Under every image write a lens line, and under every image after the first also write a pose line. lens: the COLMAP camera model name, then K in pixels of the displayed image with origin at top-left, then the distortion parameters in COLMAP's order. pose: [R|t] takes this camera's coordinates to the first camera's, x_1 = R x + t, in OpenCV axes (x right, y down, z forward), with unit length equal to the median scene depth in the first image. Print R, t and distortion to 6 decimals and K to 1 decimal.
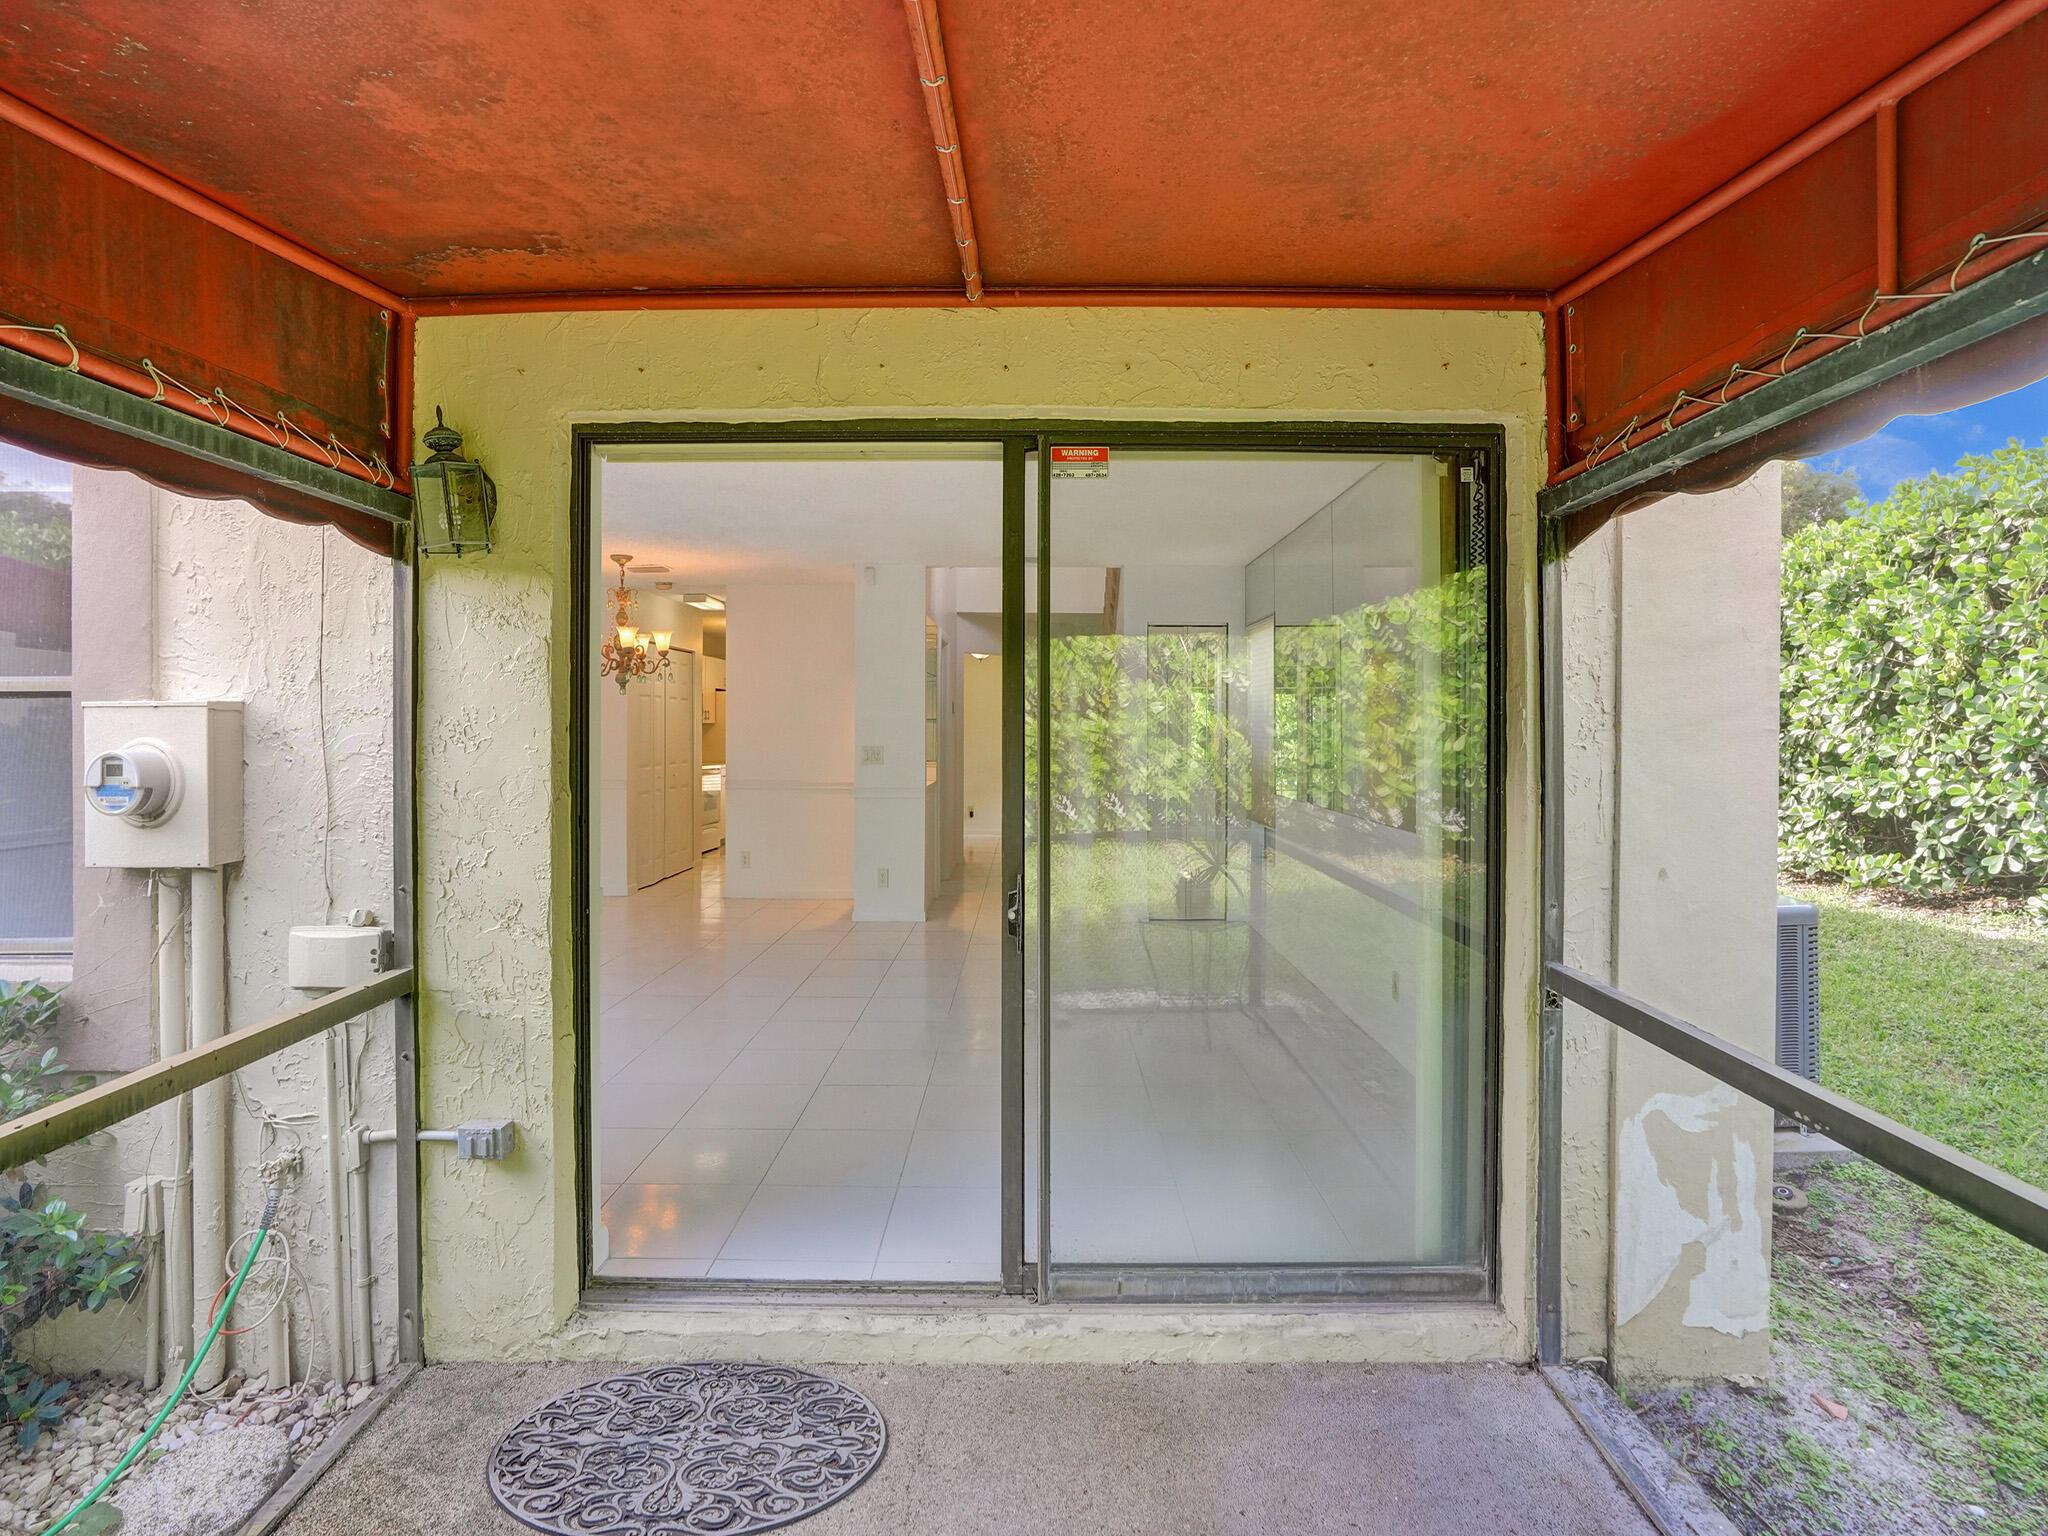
lens RADIAL K [[991.2, 0, 1030.2], [0, 991.2, 726.6], [0, 0, 1]] dist [-0.044645, 0.023985]
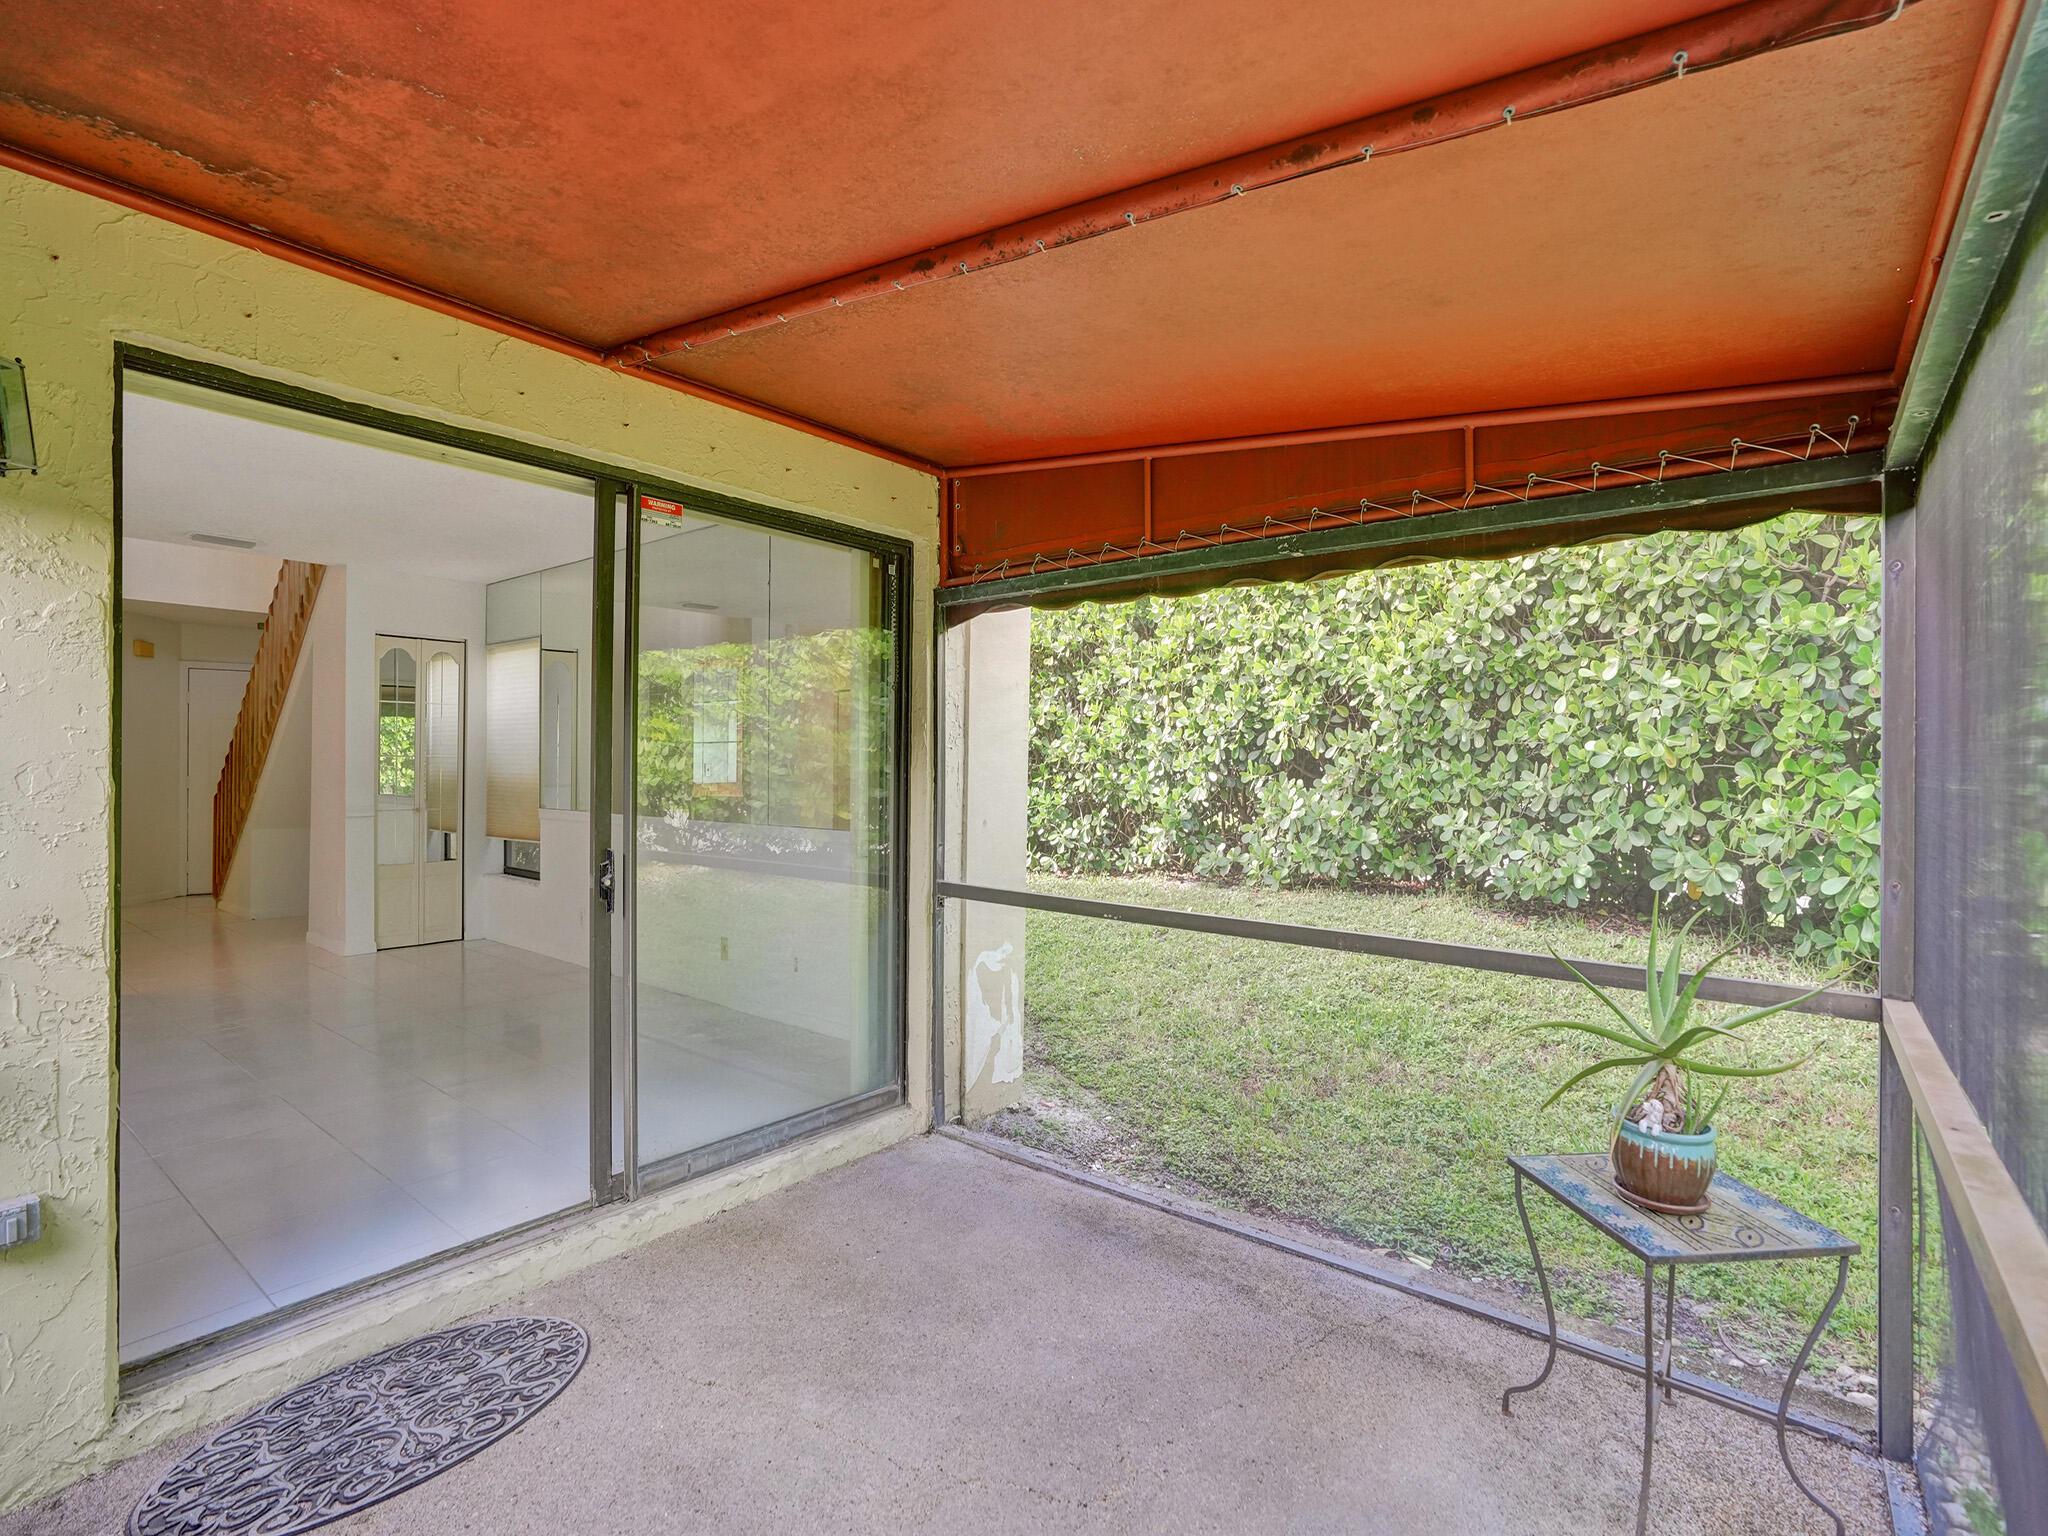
lens RADIAL K [[971.9, 0, 1024.0], [0, 971.9, 768.0], [0, 0, 1]] dist [-0.044744, 0.041229]
pose [[0.631515, -0.000615, 0.775363, -0.622985], [-0.009152, 0.999924, 0.008247, 0.040040], [-0.775310, -0.012304, 0.631461, -0.124441]]
